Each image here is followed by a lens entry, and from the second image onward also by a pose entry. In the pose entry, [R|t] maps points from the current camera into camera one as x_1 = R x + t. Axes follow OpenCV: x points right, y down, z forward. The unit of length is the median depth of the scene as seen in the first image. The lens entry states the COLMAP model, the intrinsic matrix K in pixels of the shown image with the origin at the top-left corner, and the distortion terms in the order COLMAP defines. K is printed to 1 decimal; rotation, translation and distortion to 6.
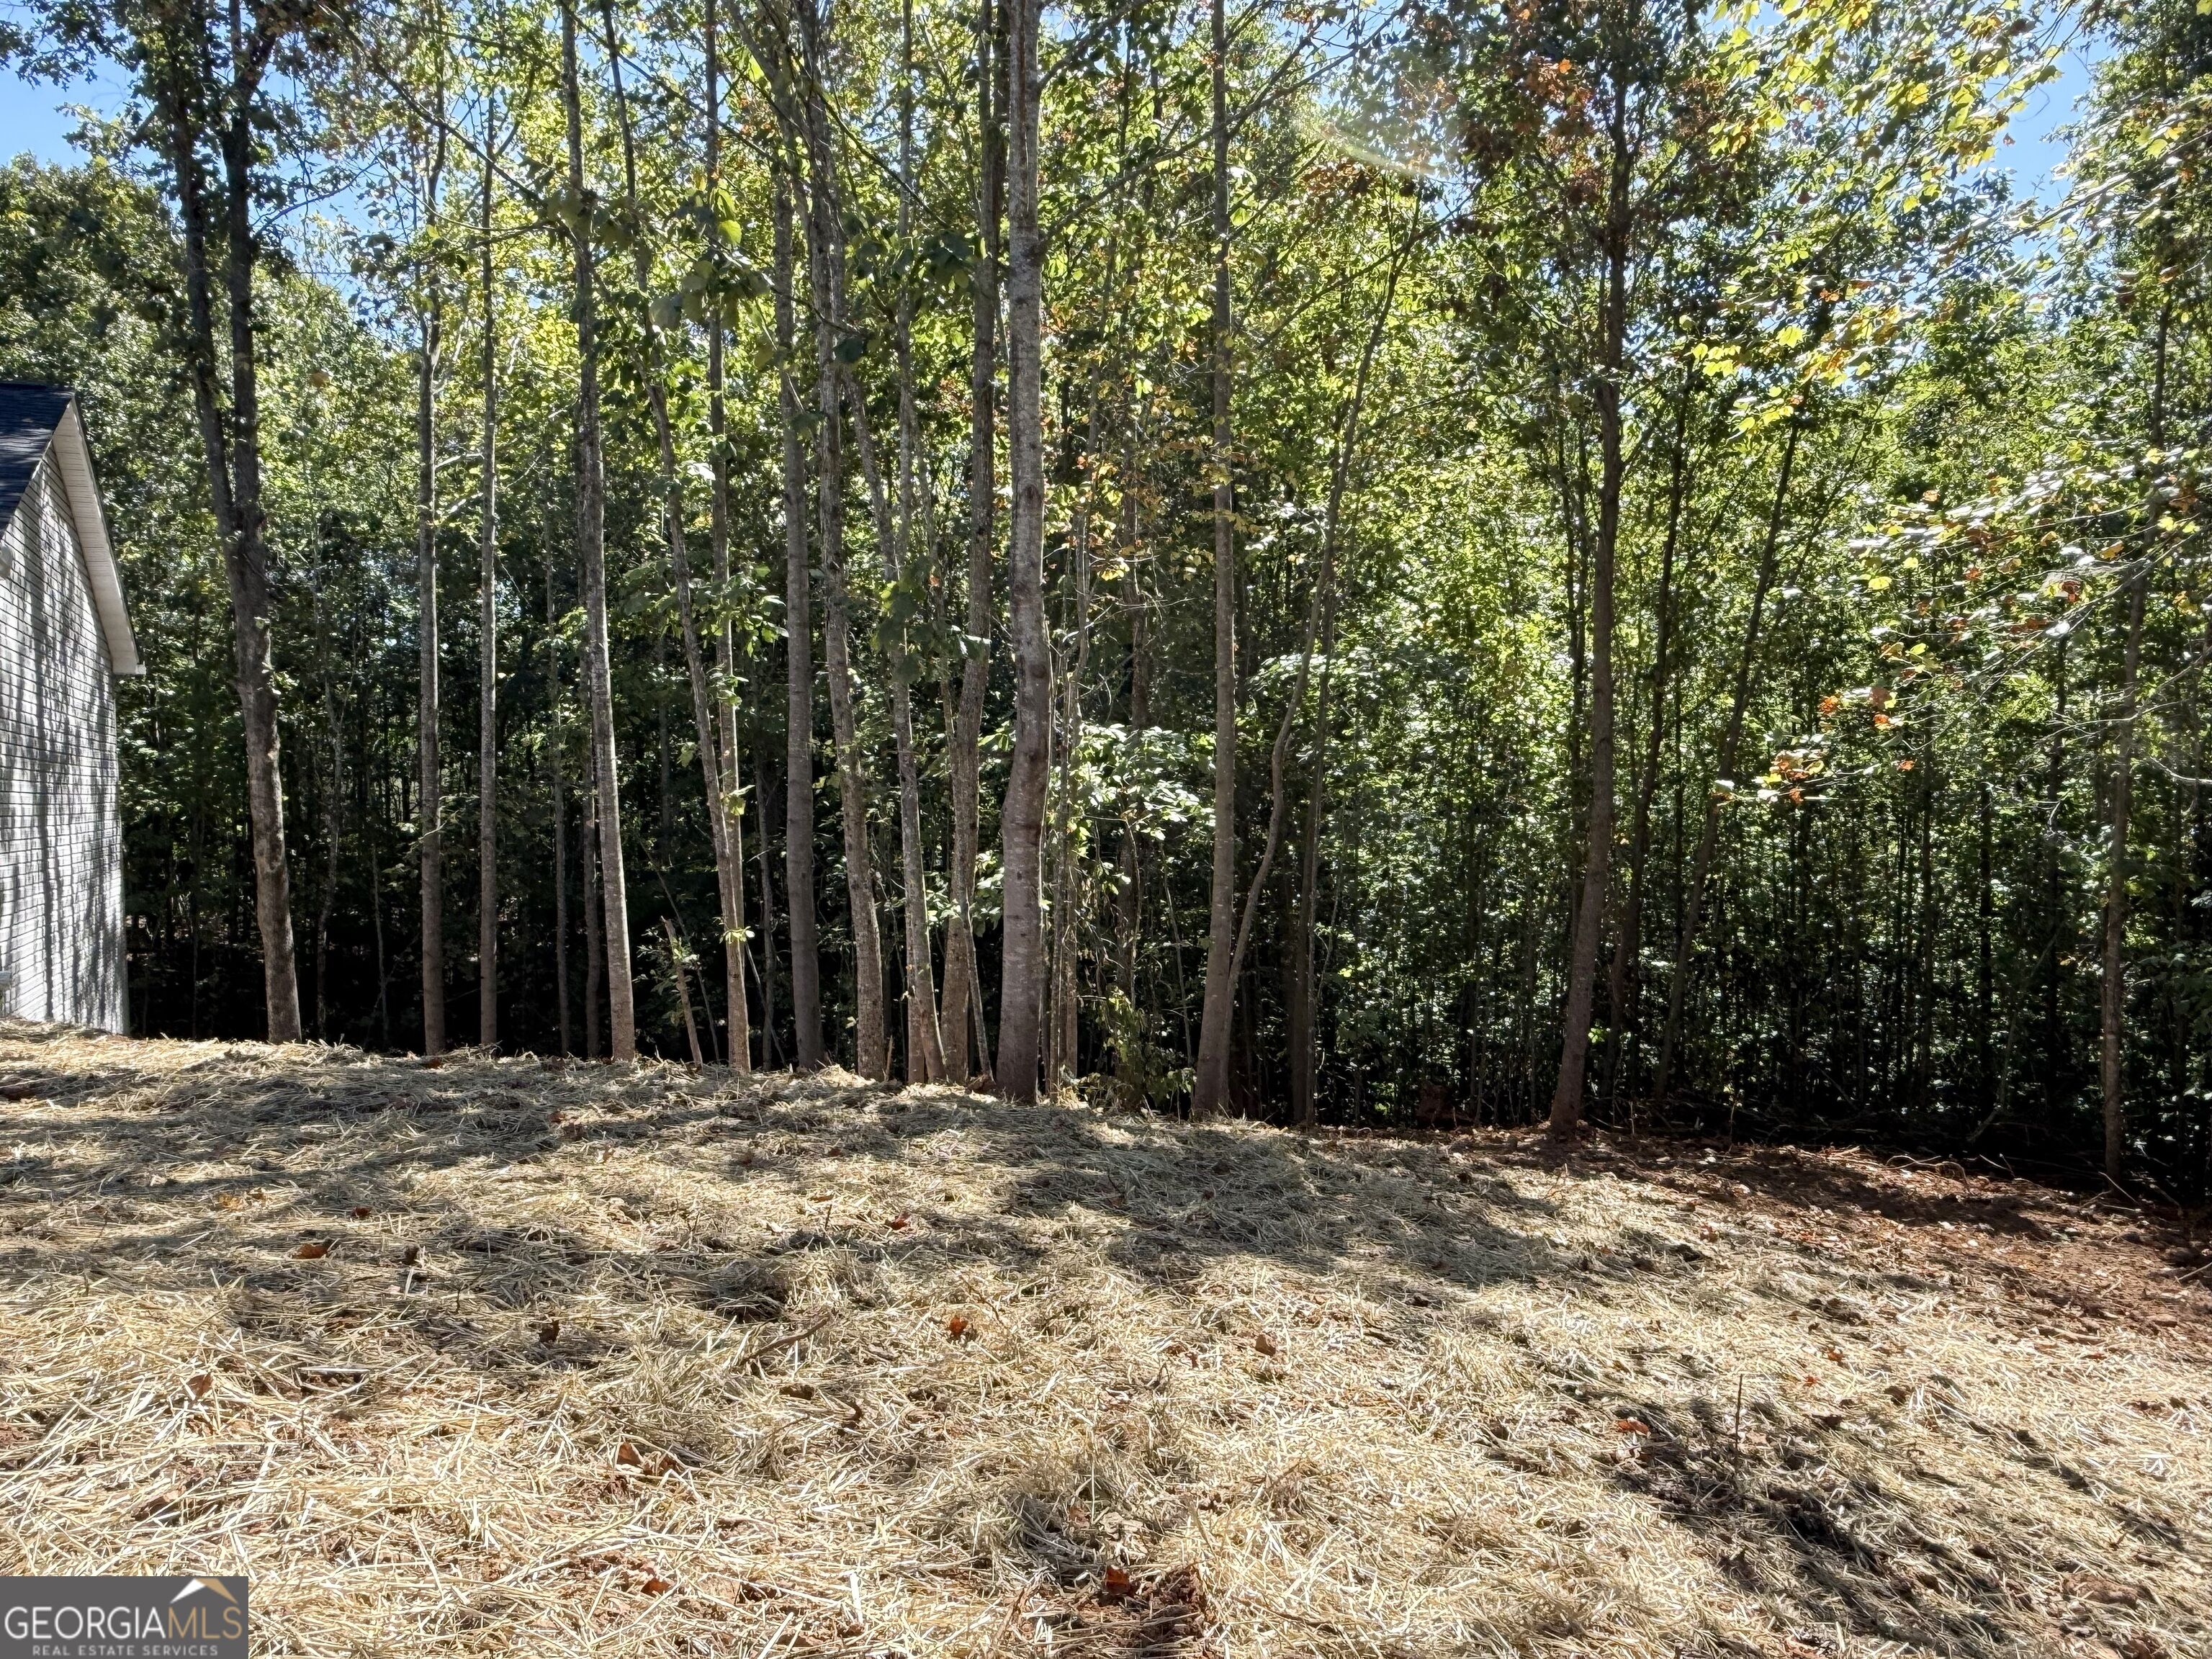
lens RADIAL K [[1550.1, 0, 1106.0], [0, 1550.1, 829.5], [0, 0, 1]] dist [0.019417, -0.000723]
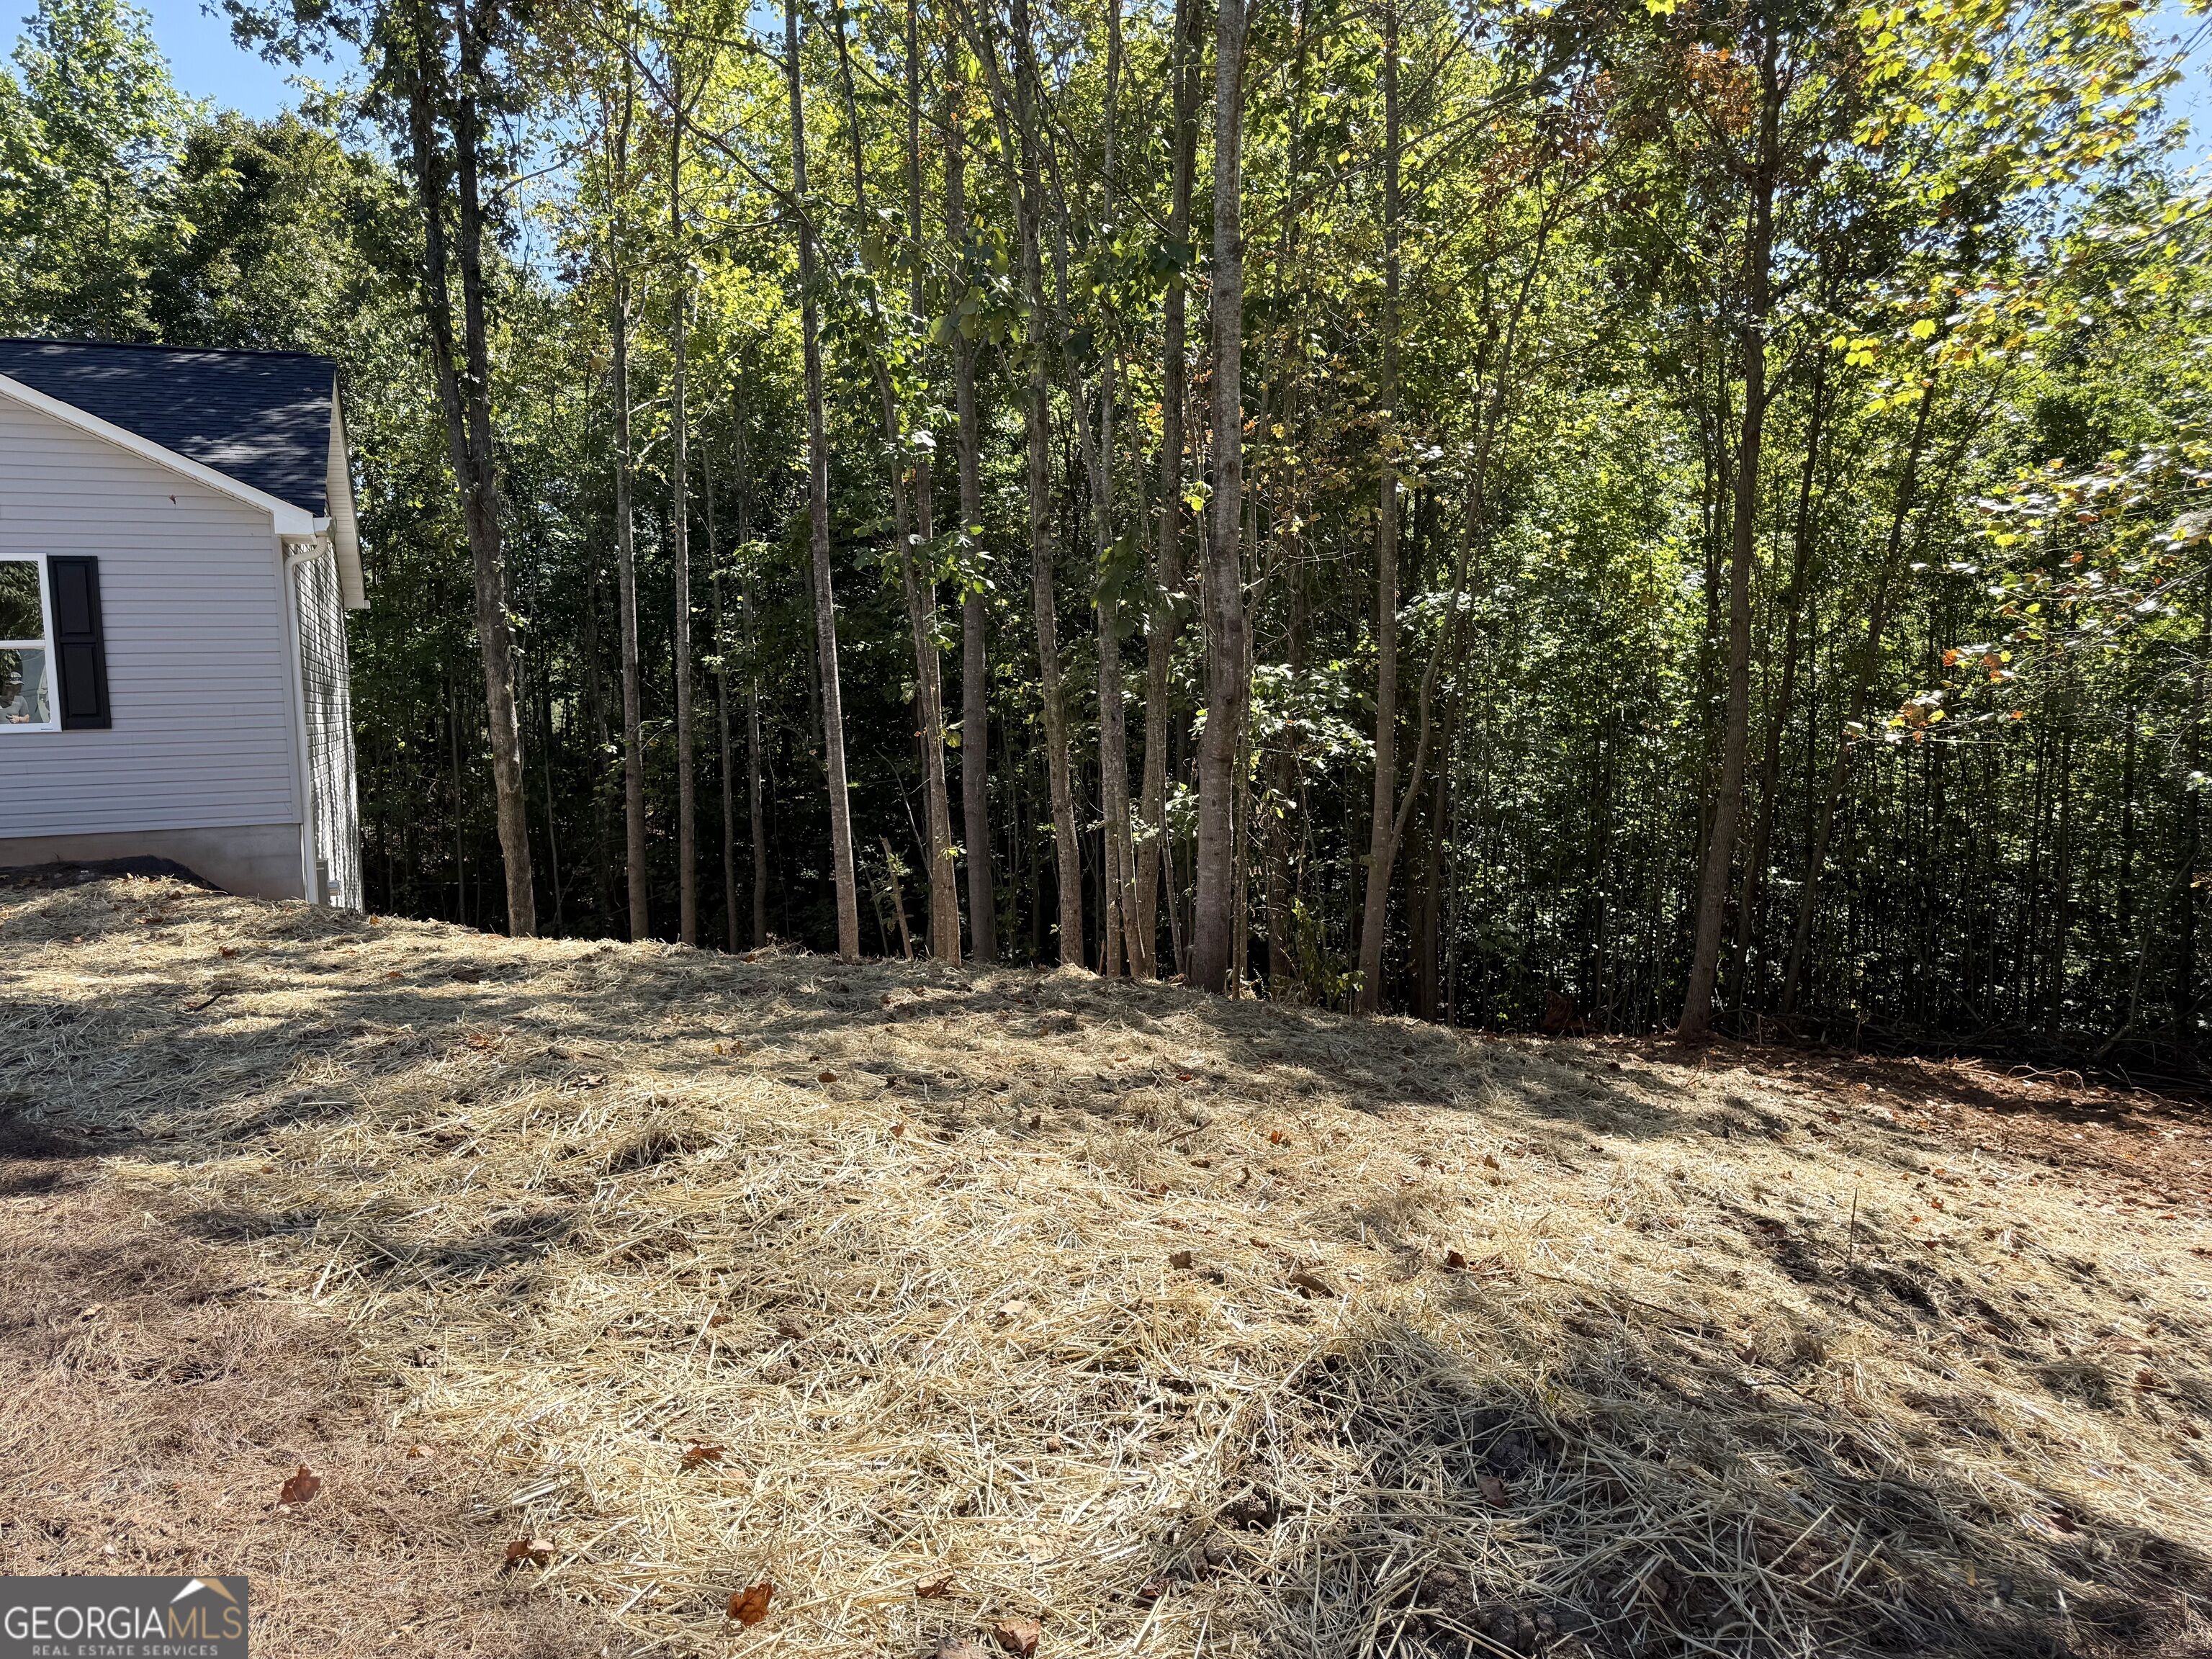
lens RADIAL K [[1609.2, 0, 1106.1], [0, 1609.2, 823.7], [0, 0, 1]] dist [0.094701, -0.109230]
pose [[0.998624, 0.003076, -0.052351, -0.049435], [-0.000328, 0.998626, 0.052412, -0.011207], [0.052440, -0.052322, 0.997252, -0.127315]]
